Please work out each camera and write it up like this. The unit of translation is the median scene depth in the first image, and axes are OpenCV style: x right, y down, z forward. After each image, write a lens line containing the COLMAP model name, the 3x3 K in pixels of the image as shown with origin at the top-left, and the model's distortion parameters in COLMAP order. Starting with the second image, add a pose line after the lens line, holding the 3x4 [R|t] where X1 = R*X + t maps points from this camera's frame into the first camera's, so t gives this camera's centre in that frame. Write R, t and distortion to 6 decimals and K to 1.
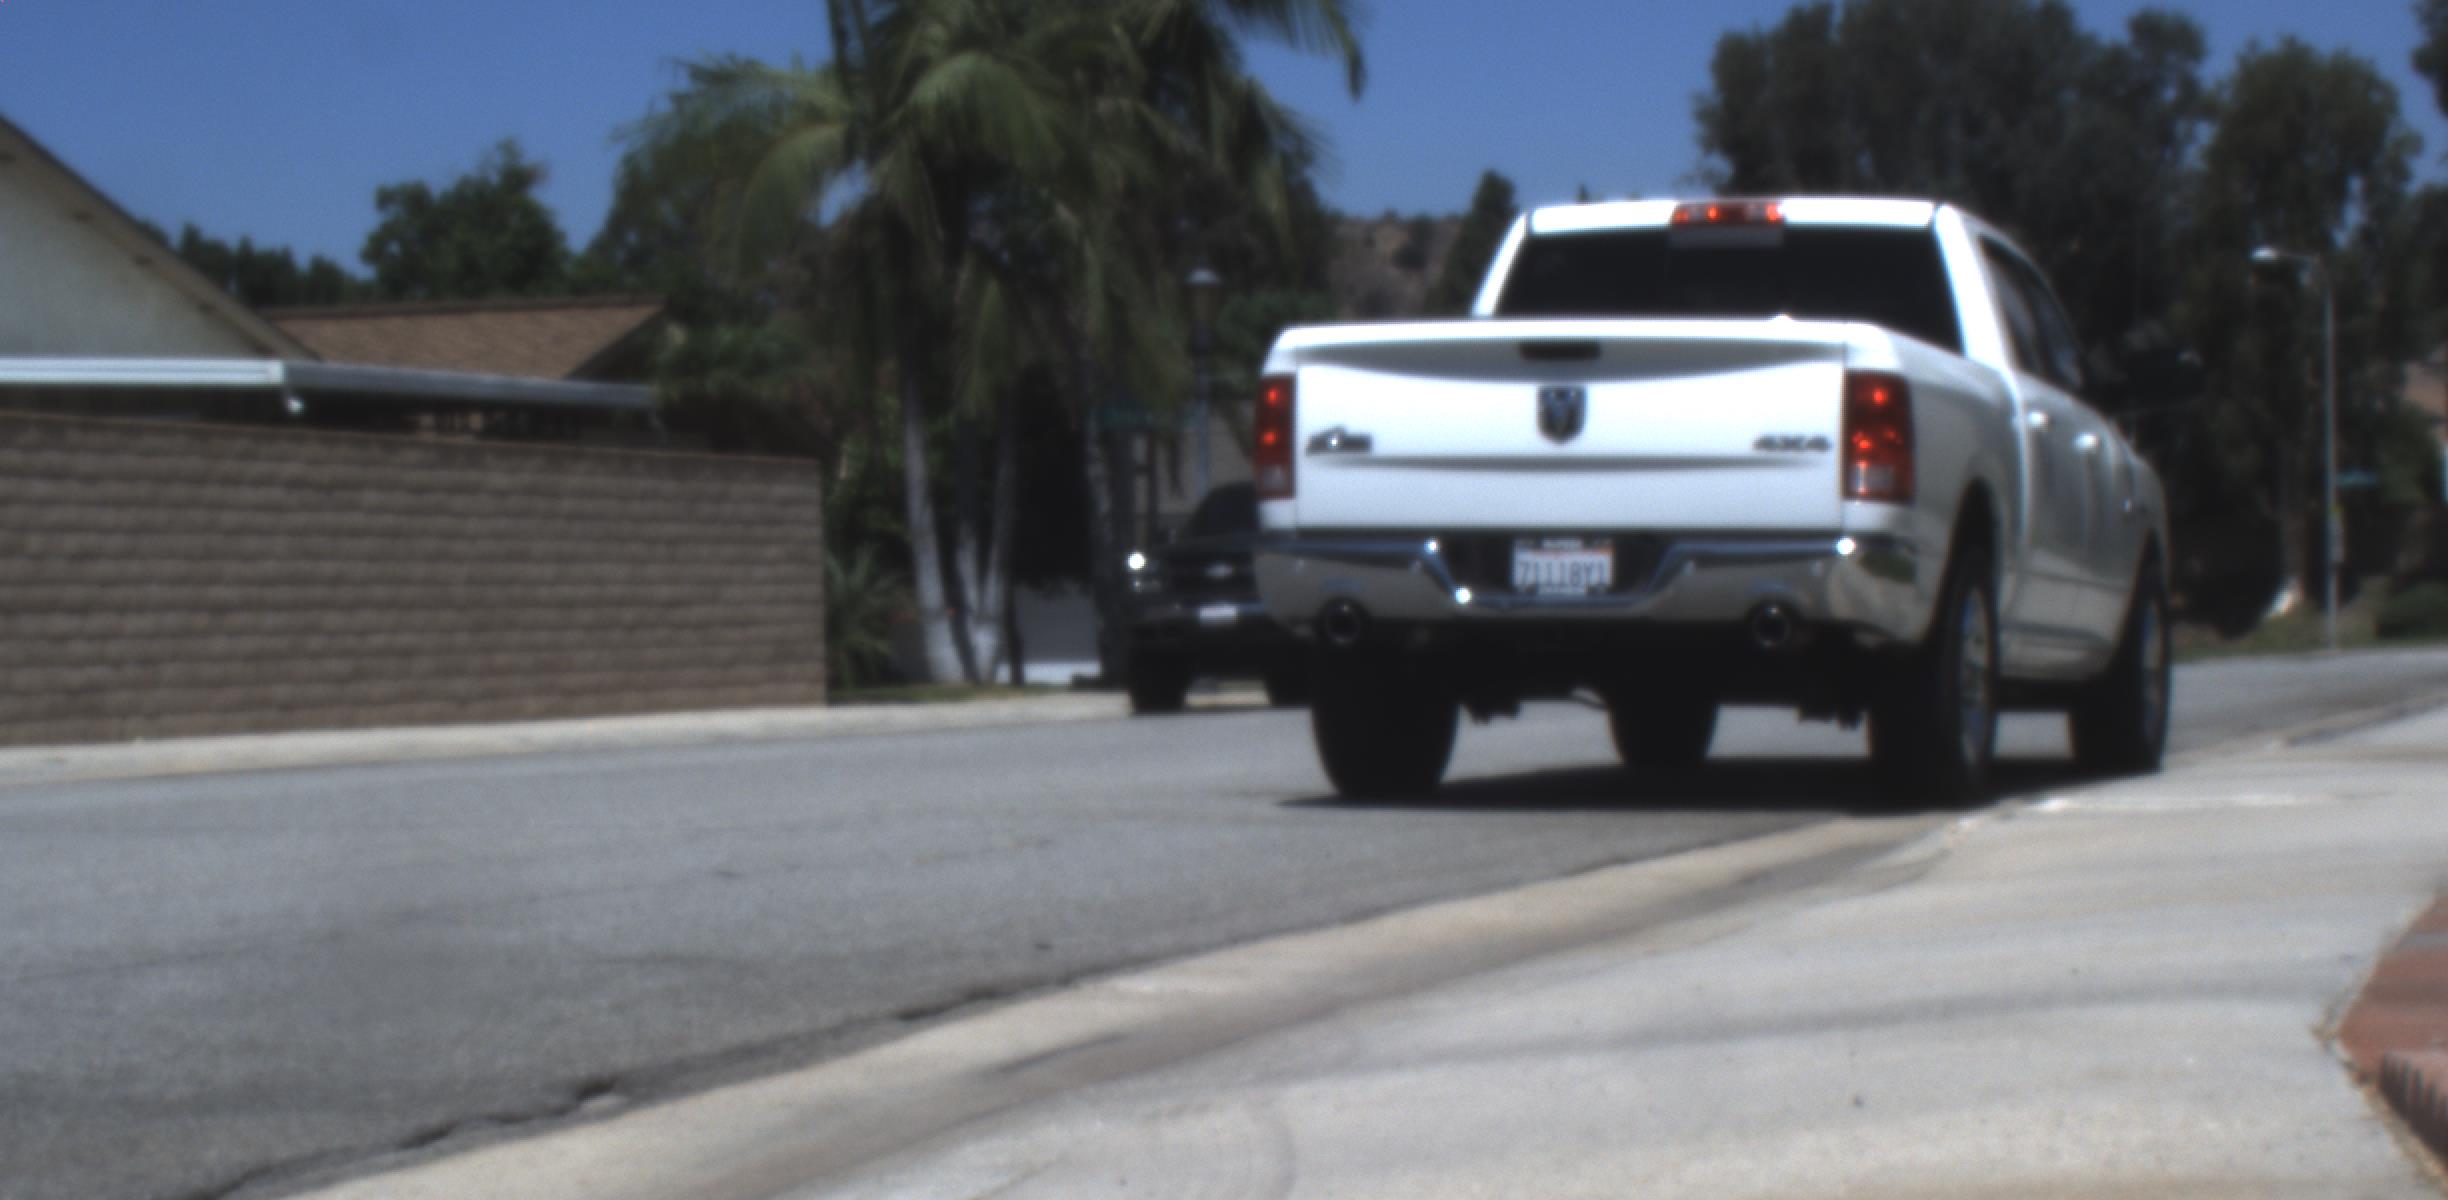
lens RADIAL K [[4763.4, 0, 1288.6], [0, 4763.4, 1033.9], [0, 0, 1]] dist [-0.187724, 0.891400]
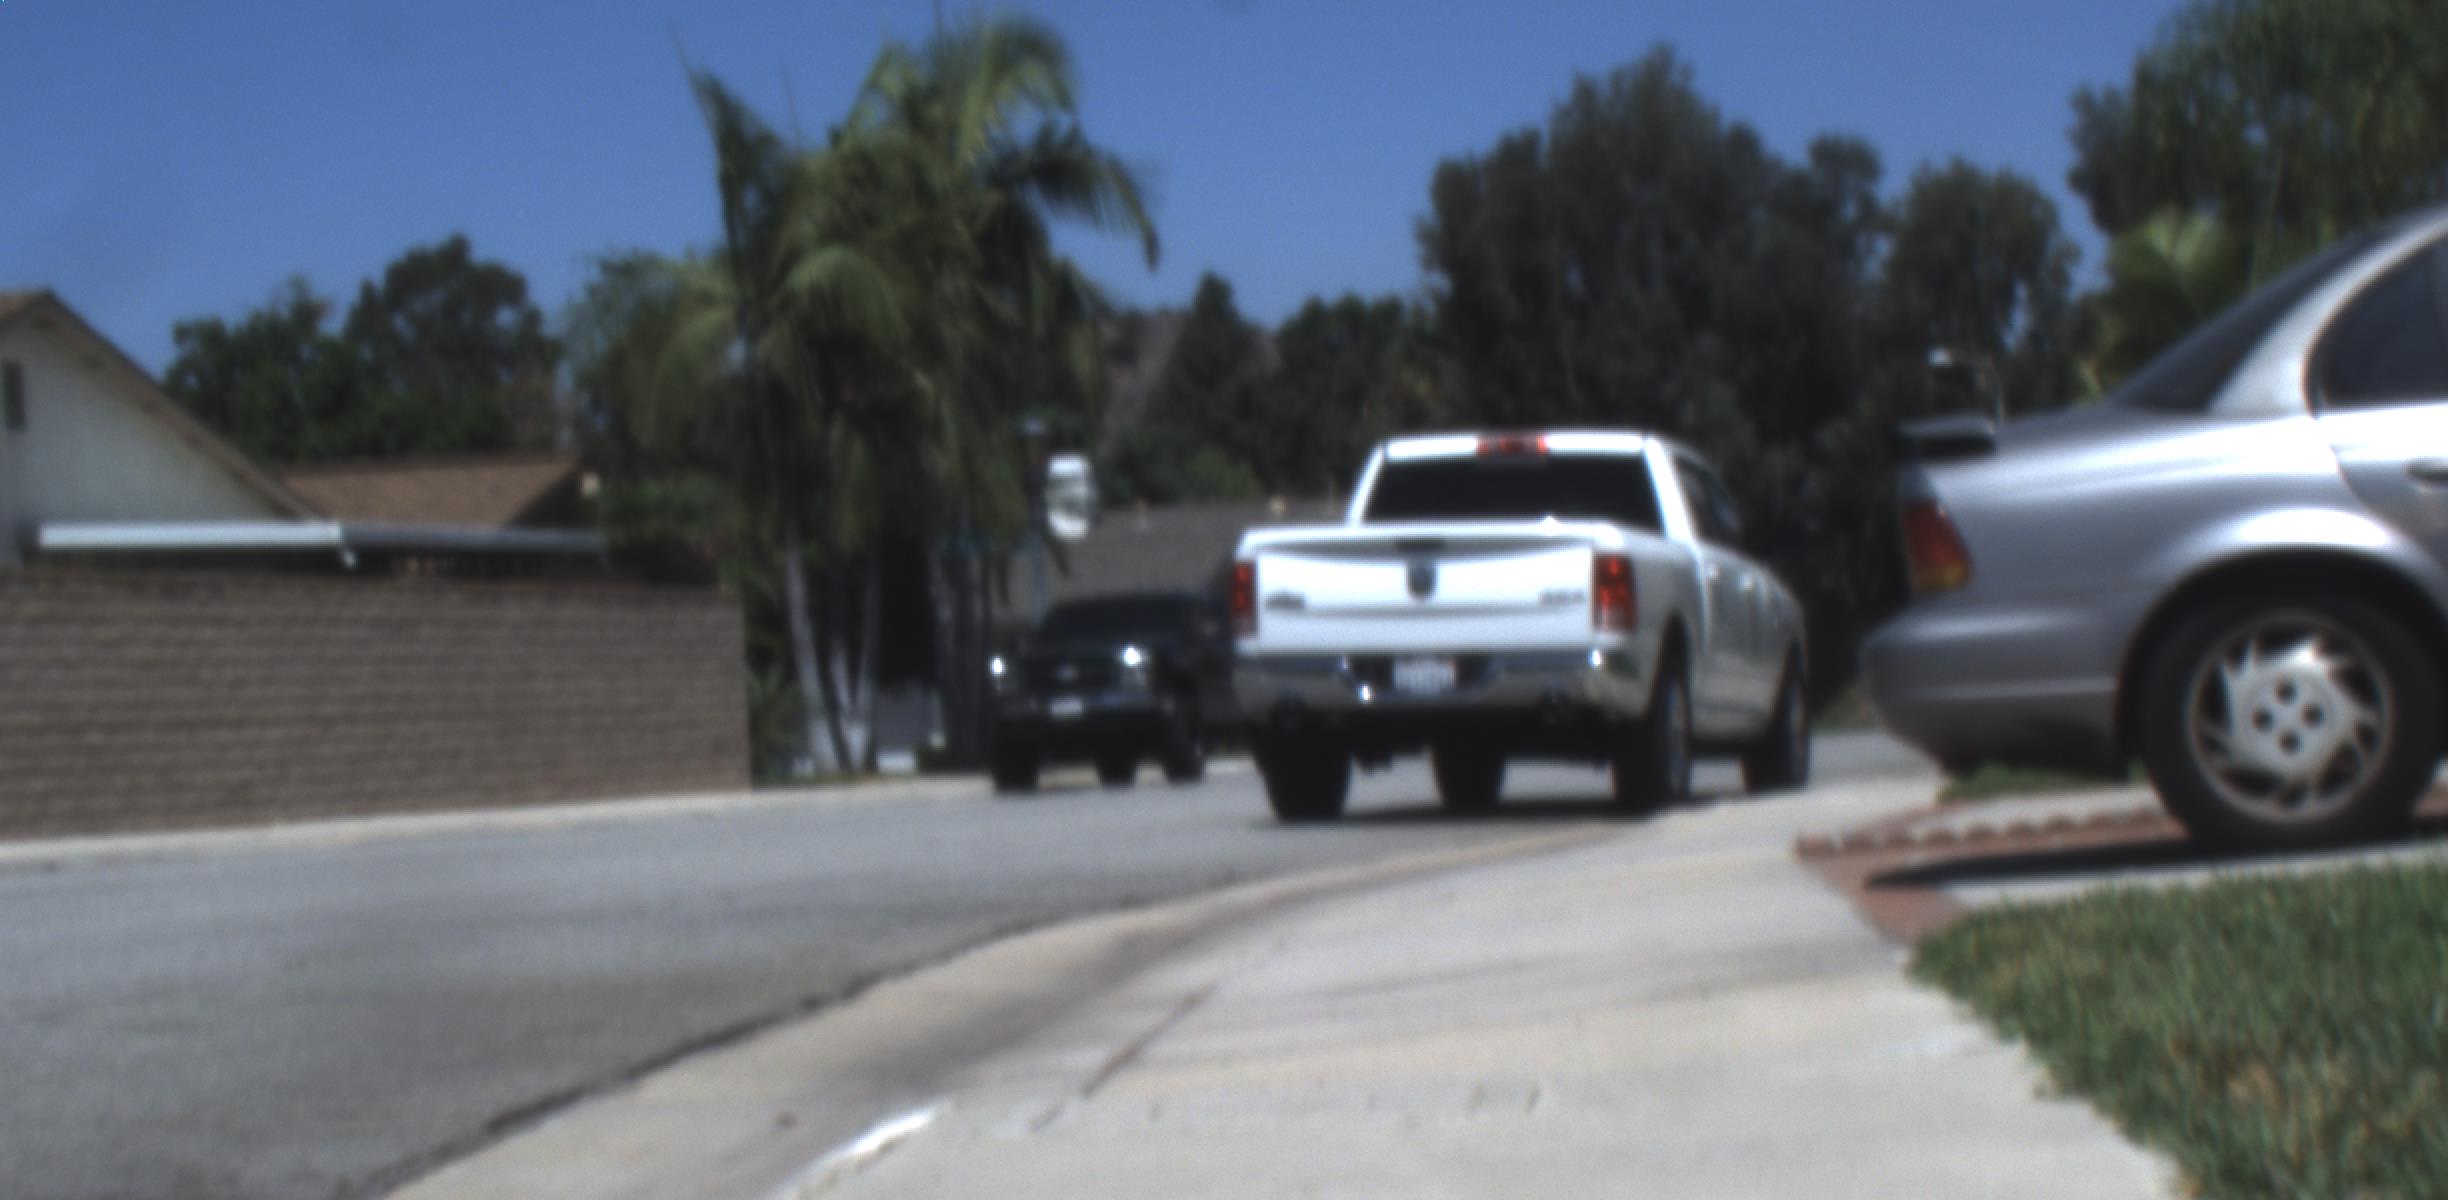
lens RADIAL K [[4763.4, 0, 1288.6], [0, 4763.4, 1033.9], [0, 0, 1]] dist [-0.187724, 0.891400]
pose [[0.997977, -0.026905, 0.057605, -0.035690], [0.027980, 0.999448, -0.017935, 0.022075], [-0.057090, 0.019511, 0.998178, -0.259986]]
